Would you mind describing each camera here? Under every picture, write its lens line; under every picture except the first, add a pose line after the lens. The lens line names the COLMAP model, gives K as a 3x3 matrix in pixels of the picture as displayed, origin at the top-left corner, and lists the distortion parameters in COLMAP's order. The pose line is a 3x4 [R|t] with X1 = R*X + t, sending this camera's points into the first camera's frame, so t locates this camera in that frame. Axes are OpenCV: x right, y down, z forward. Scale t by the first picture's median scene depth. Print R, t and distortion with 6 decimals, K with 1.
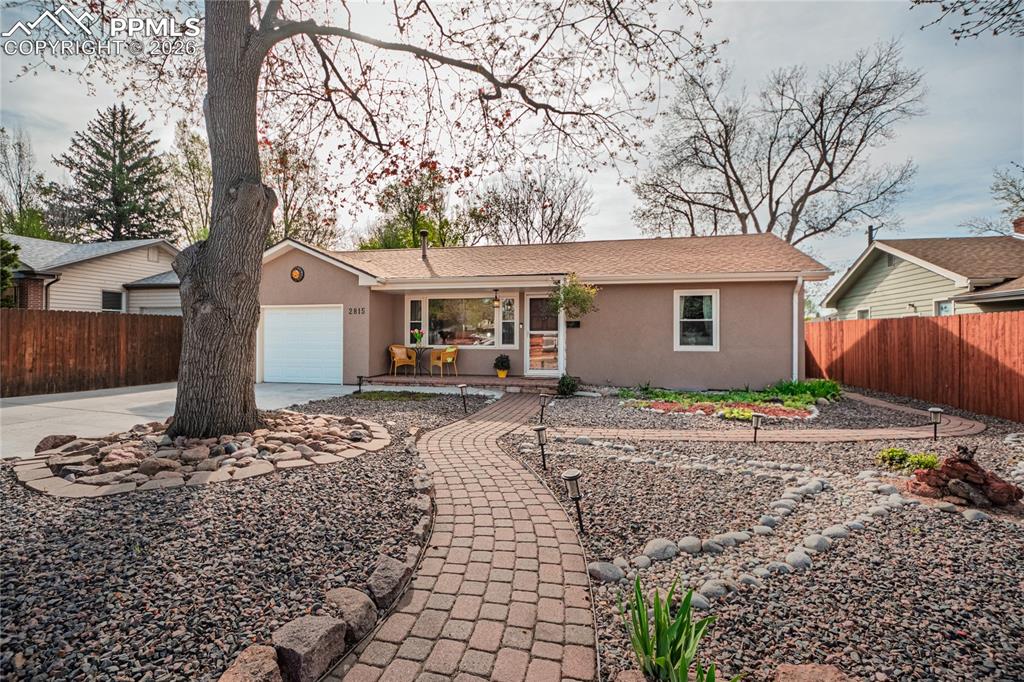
lens RADIAL K [[446.9, 0, 498.1], [0, 446.9, 333.0], [0, 0, 1]] dist [0.011602, -0.000060]
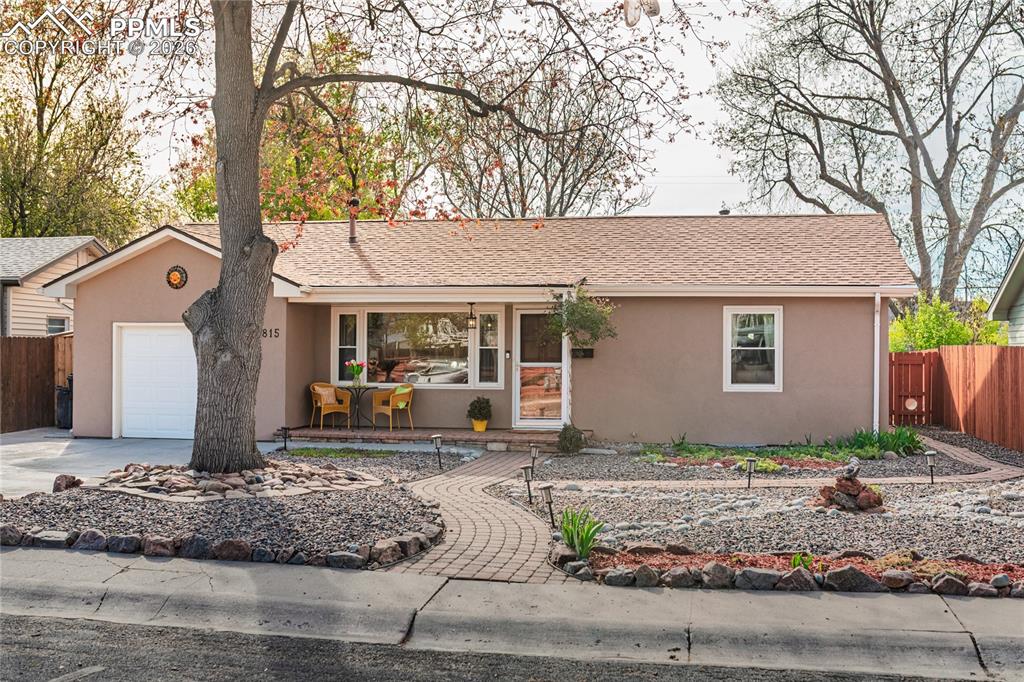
lens RADIAL K [[1057.7, 0, 520.4], [0, 1057.7, 337.6], [0, 0, 1]] dist [-0.090130, 0.000000]
pose [[0.997878, 0.002979, 0.065040, -0.035498], [-0.002569, 0.999976, -0.006380, -0.033111], [-0.065057, 0.006200, 0.997862, -0.624430]]
